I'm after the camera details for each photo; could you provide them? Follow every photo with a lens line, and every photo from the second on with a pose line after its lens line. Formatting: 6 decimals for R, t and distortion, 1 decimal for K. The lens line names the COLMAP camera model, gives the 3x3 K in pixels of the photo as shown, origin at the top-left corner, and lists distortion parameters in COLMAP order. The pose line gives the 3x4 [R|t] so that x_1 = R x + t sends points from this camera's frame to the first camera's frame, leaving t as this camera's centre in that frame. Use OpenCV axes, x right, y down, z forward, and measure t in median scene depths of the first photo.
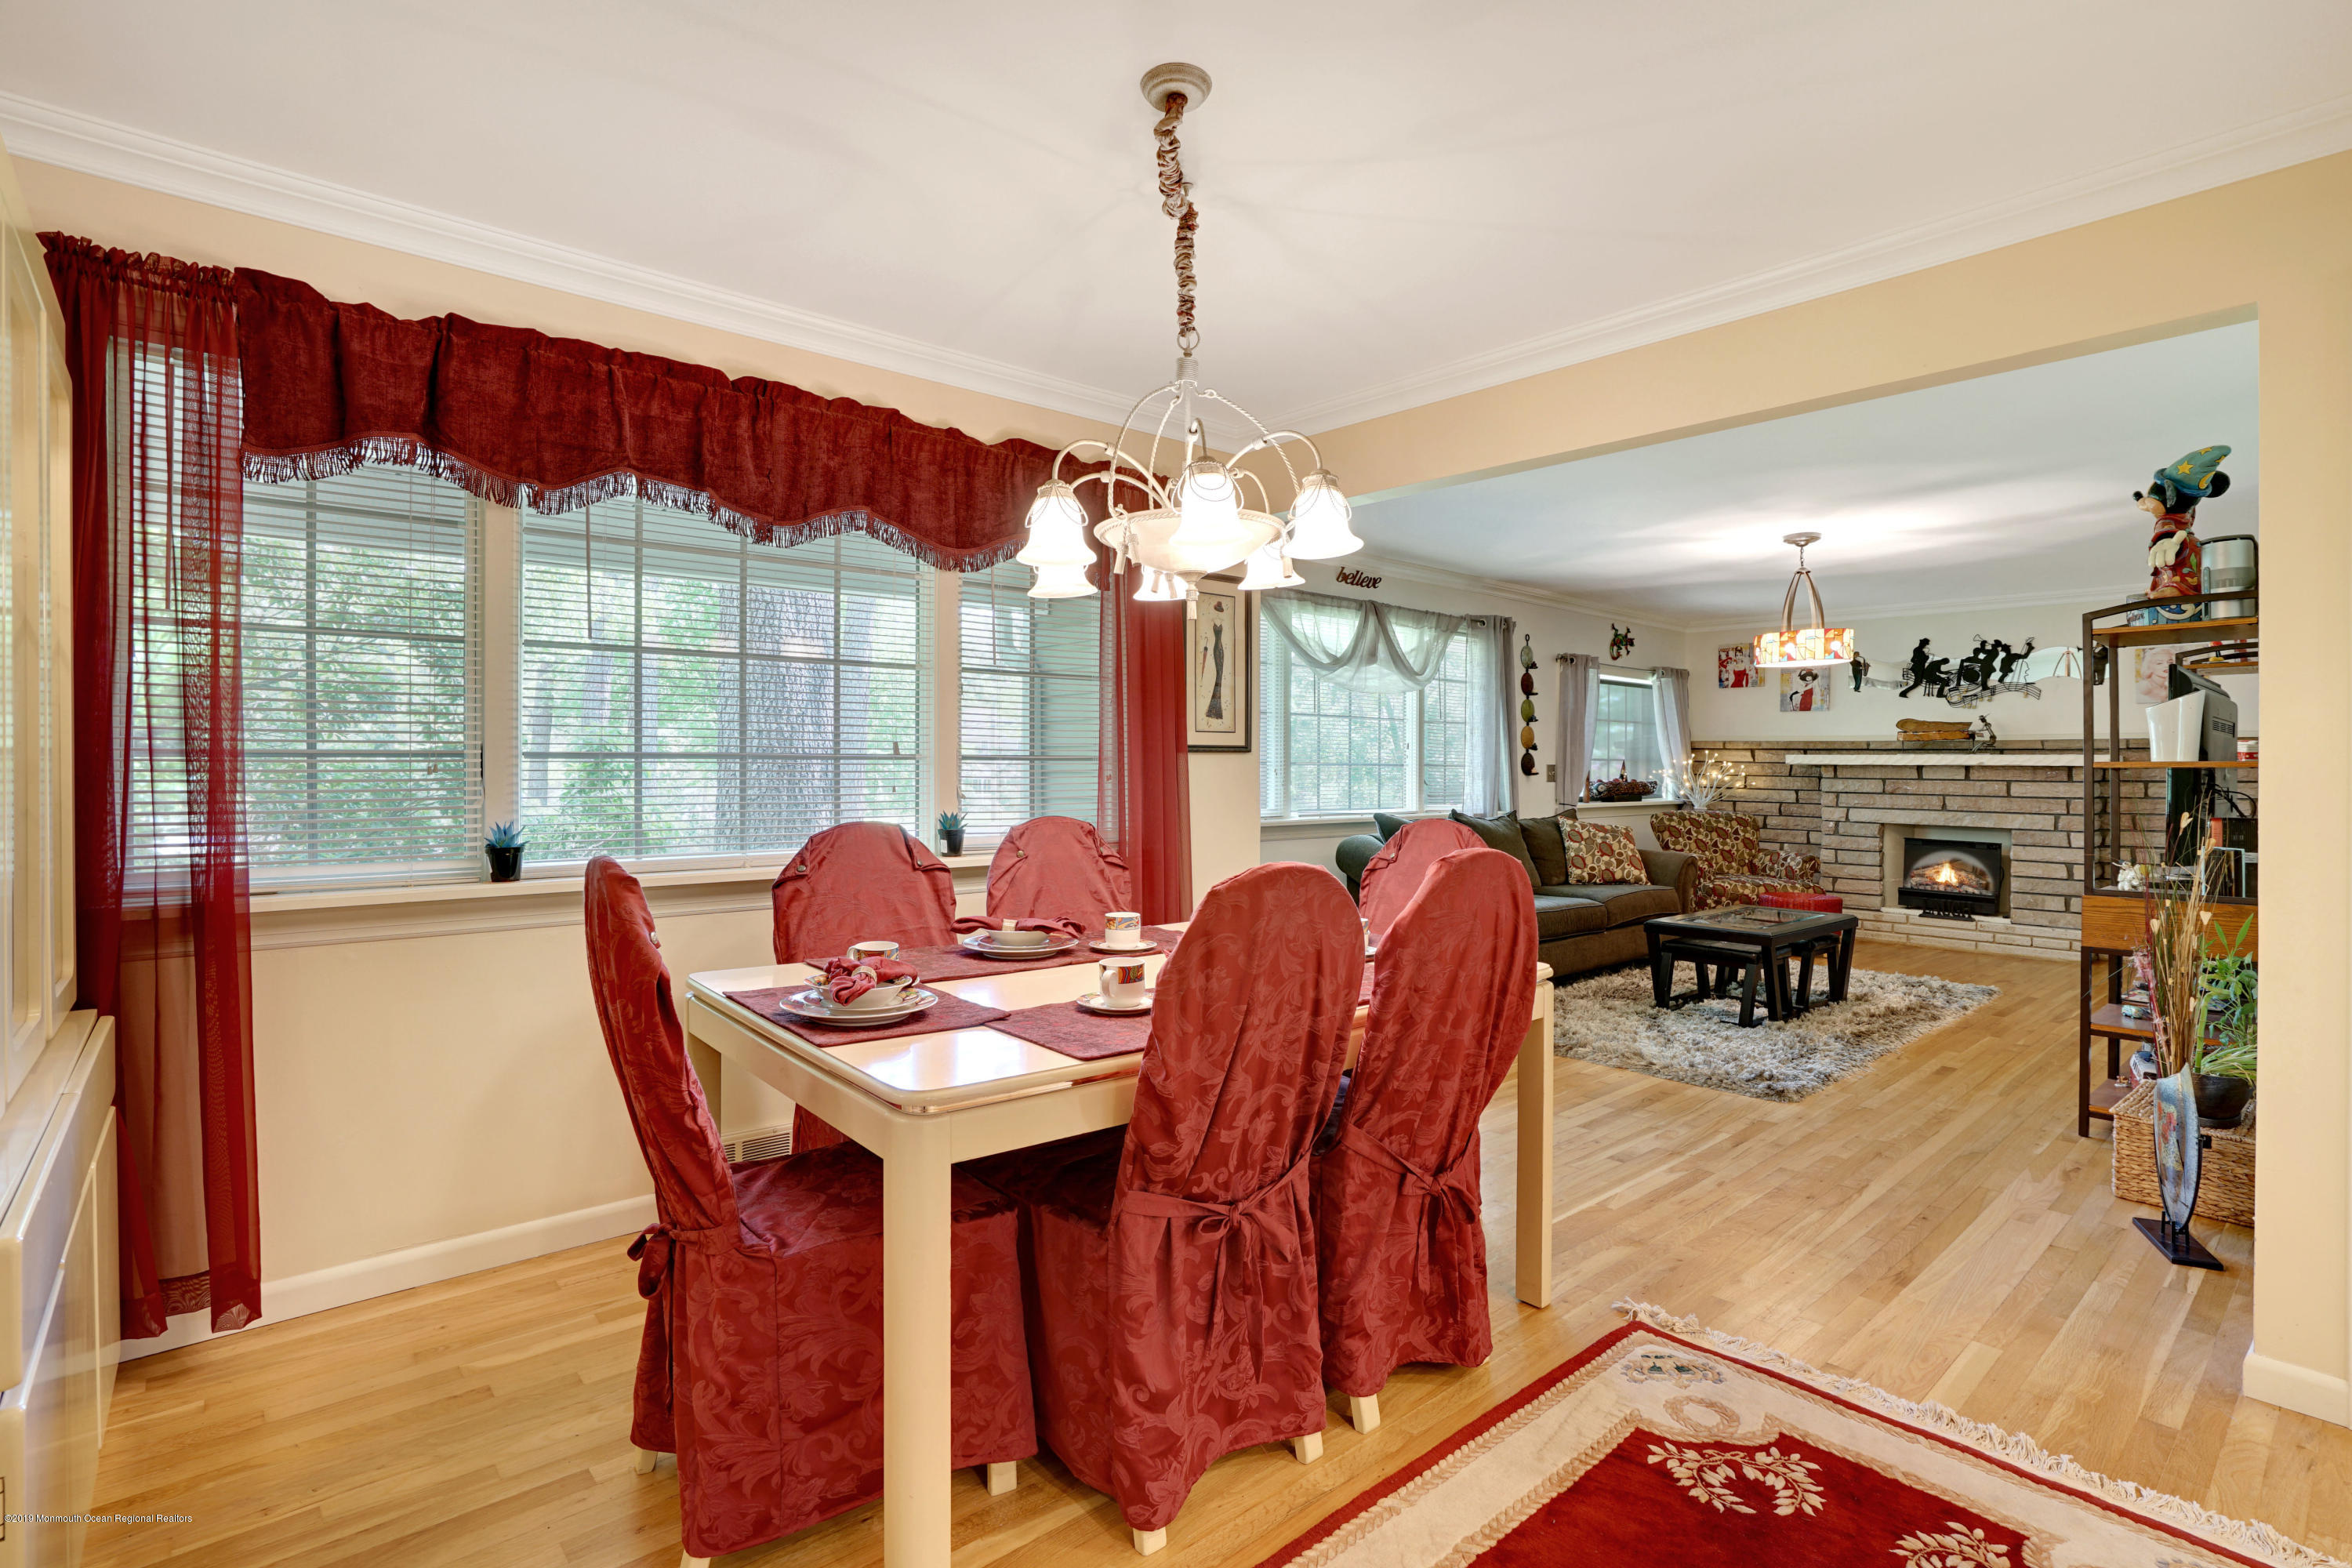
lens RADIAL K [[1123.2, 0, 1243.6], [0, 1123.2, 773.3], [0, 0, 1]] dist [0.016266, 0.000293]
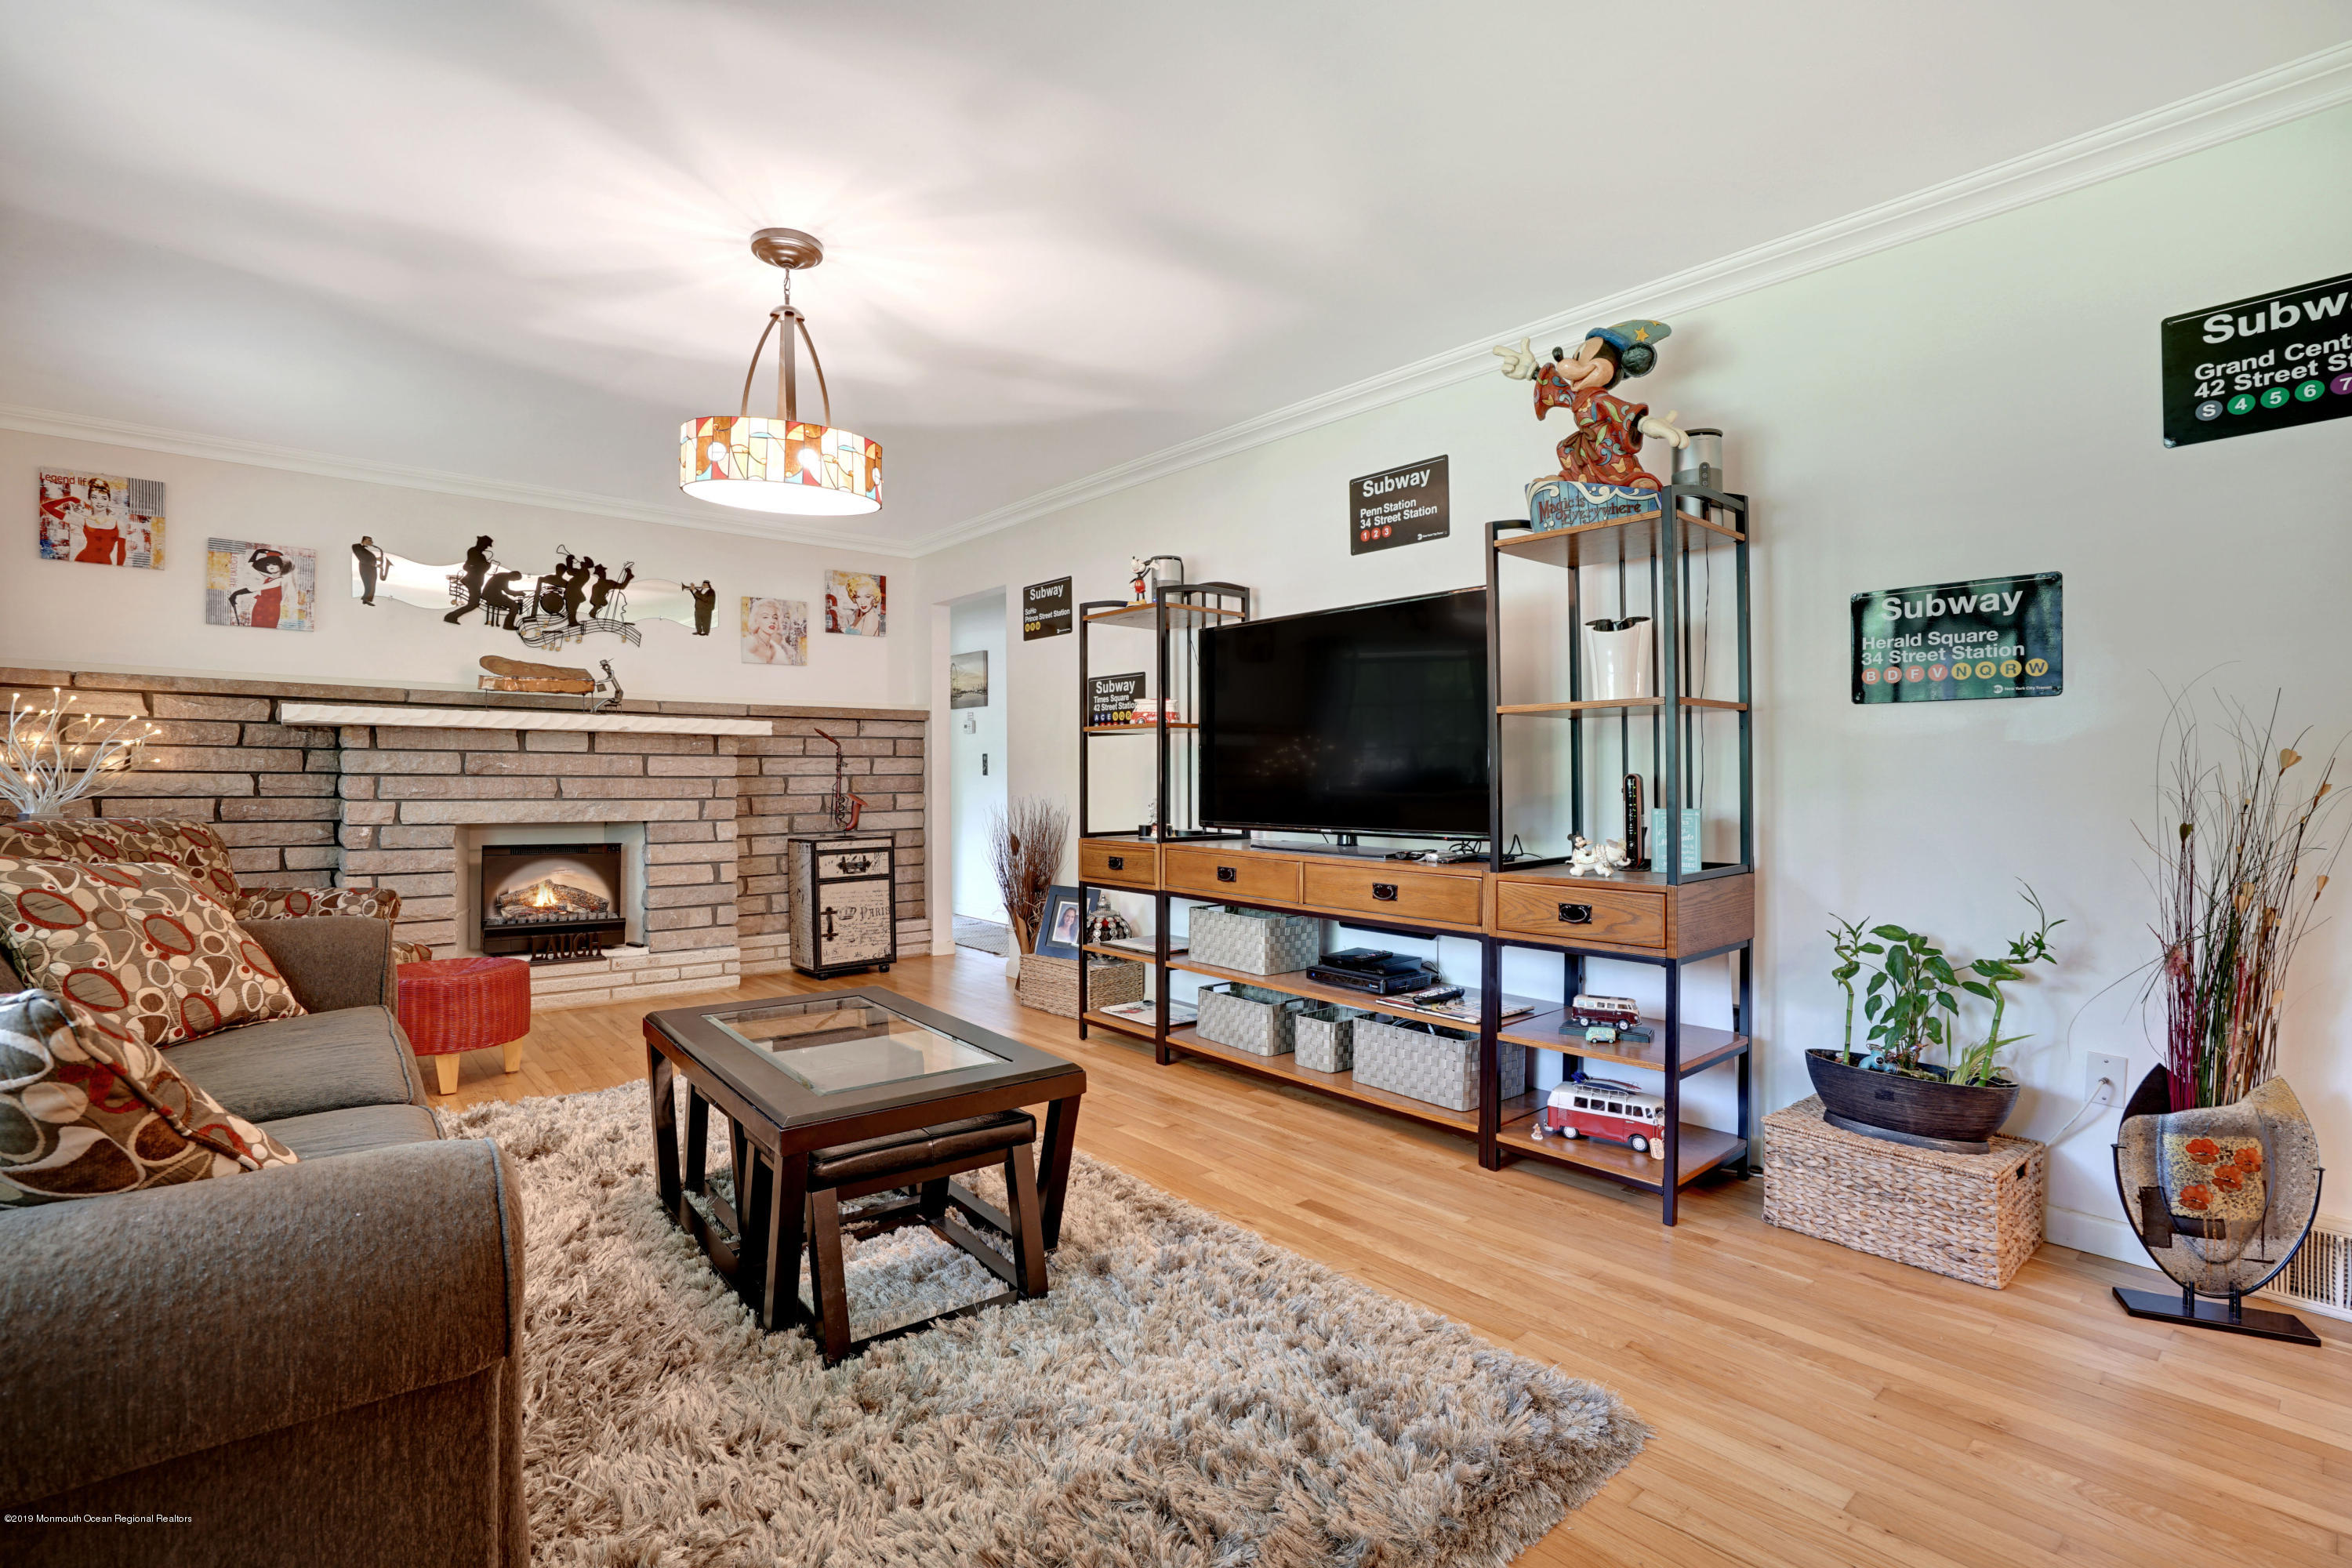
lens RADIAL K [[1085.5, 0, 1168.3], [0, 1085.5, 768.2], [0, 0, 1]] dist [-0.023930, 0.004273]
pose [[0.081189, -0.000339, 0.996699, 0.023470], [0.003811, 0.999993, 0.000030, 0.016363], [-0.996691, 0.003796, 0.081189, 0.603059]]
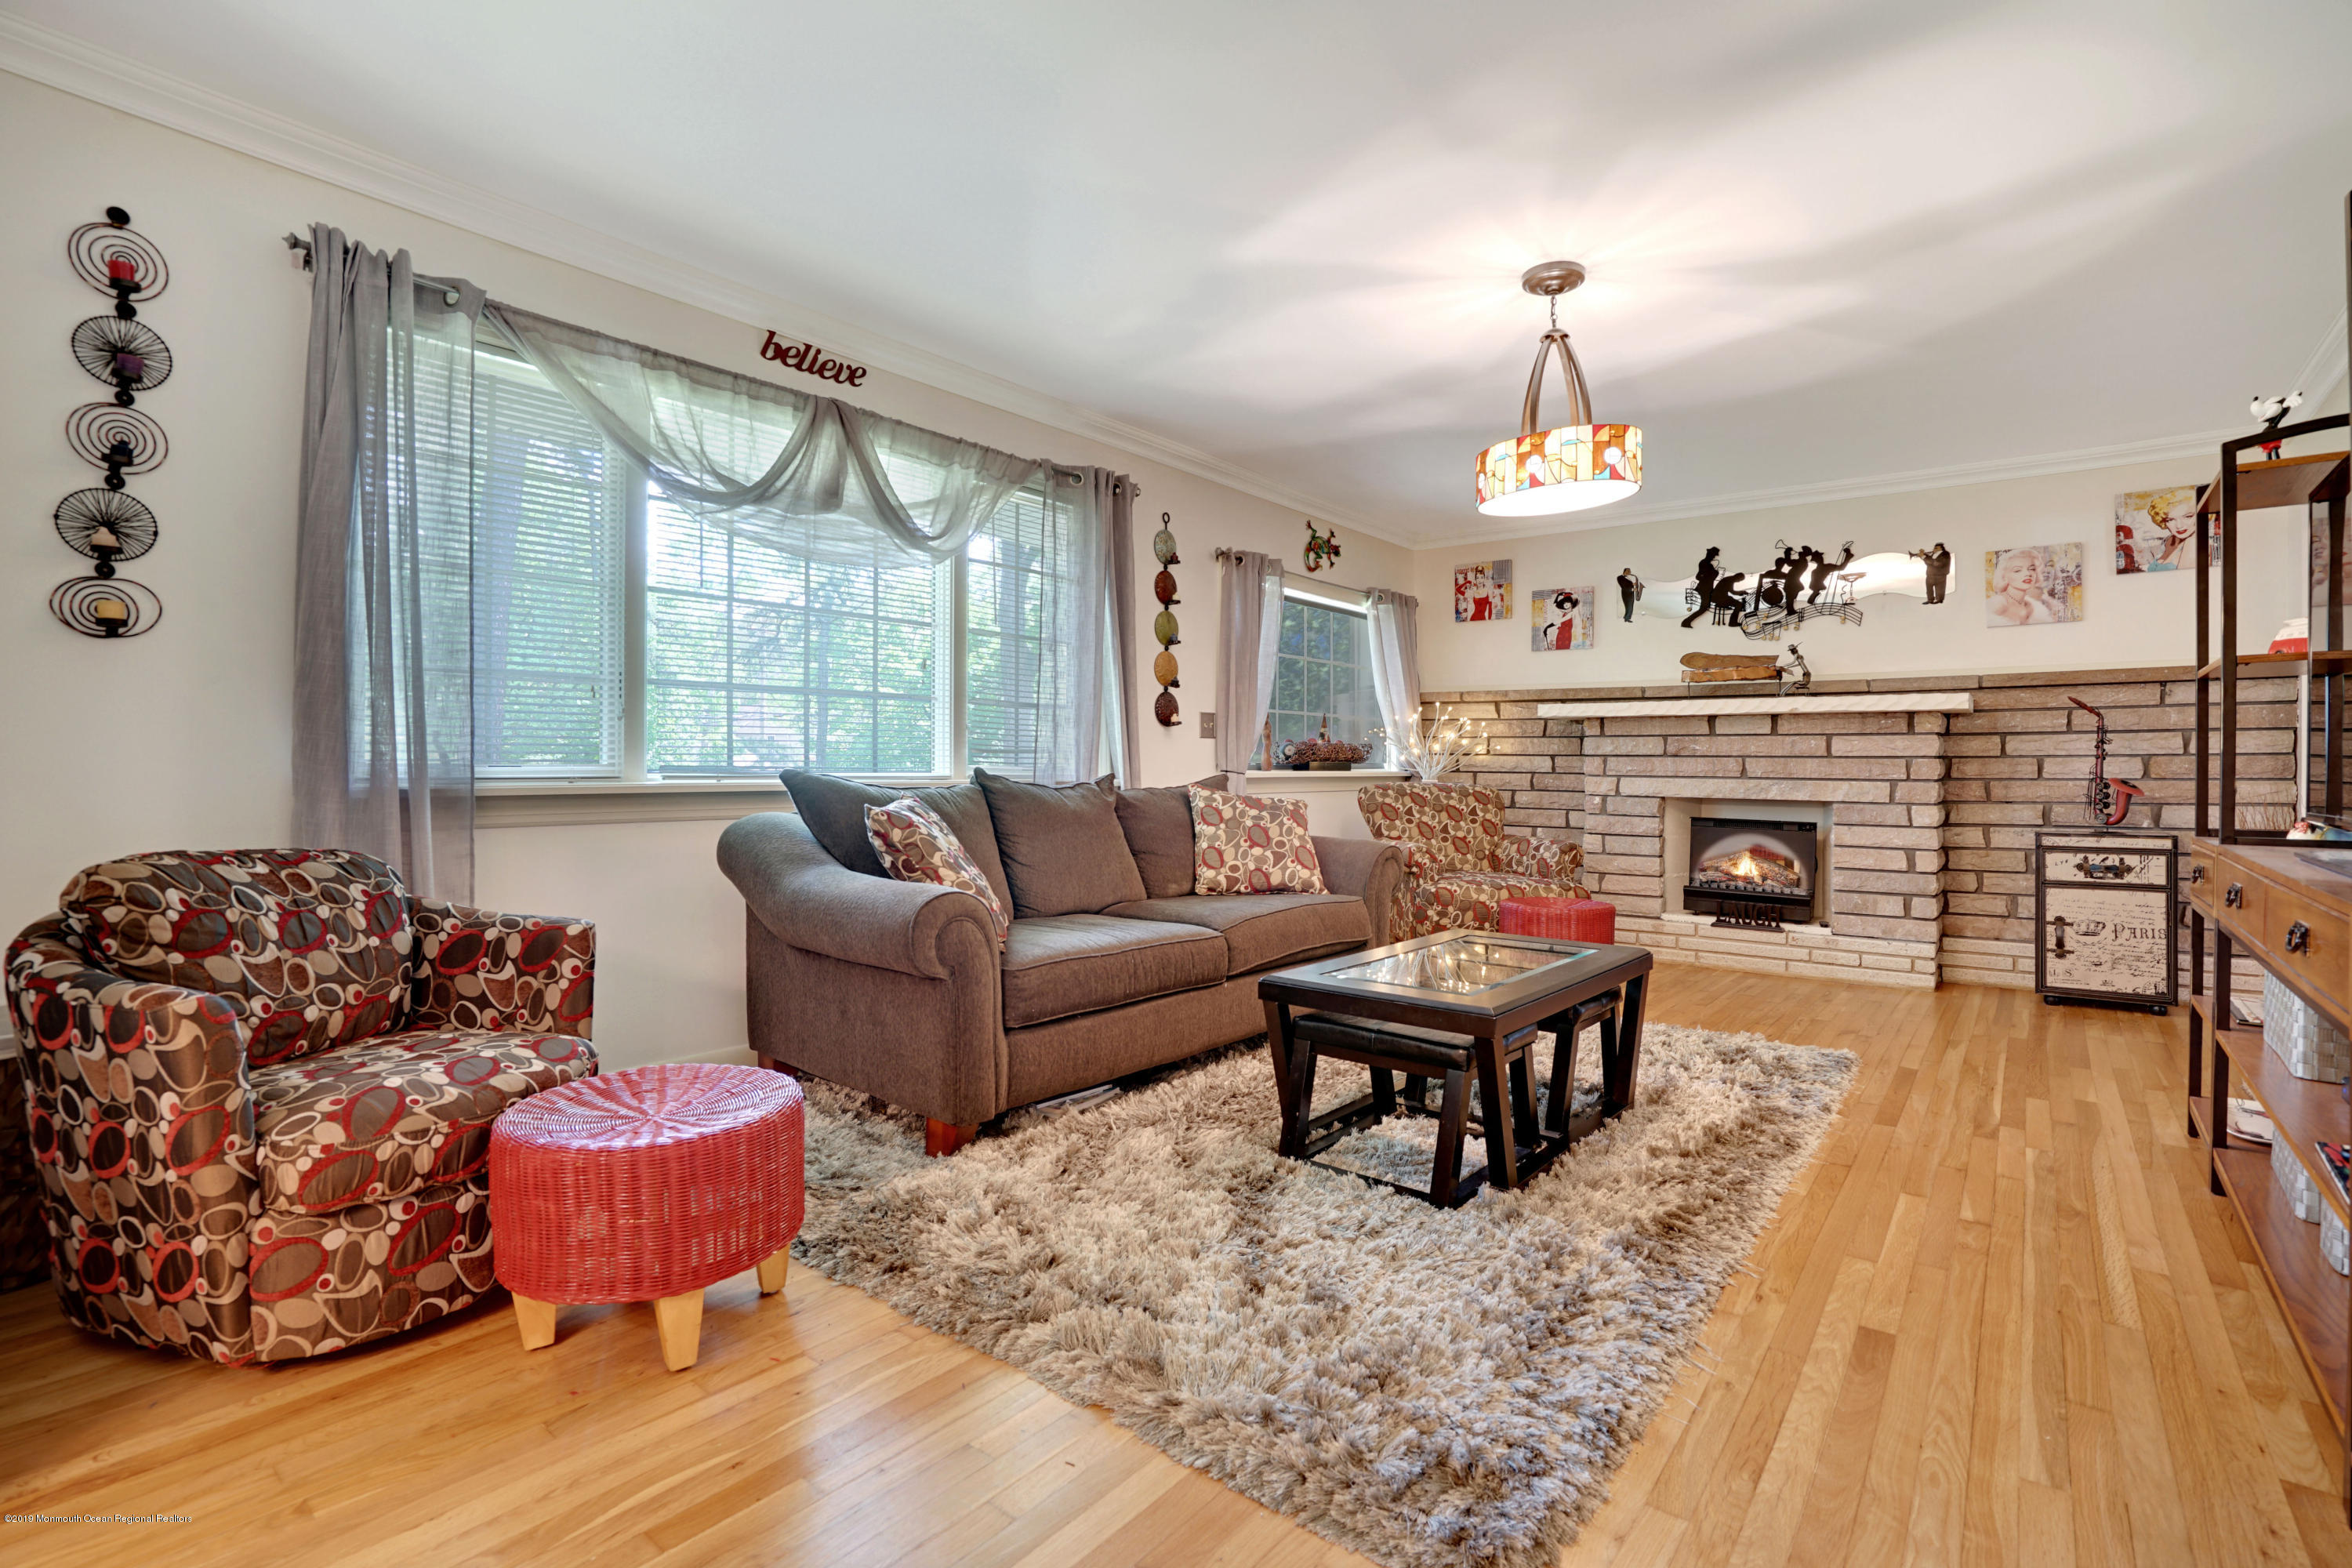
lens RADIAL K [[1085.5, 0, 1185.2], [0, 1085.5, 770.2], [0, 0, 1]] dist [-0.023930, 0.004273]
pose [[0.992206, -0.002722, 0.124579, 0.184856], [0.002818, 0.999996, -0.000591, 0.027959], [-0.124577, 0.000938, 0.992209, 0.369212]]
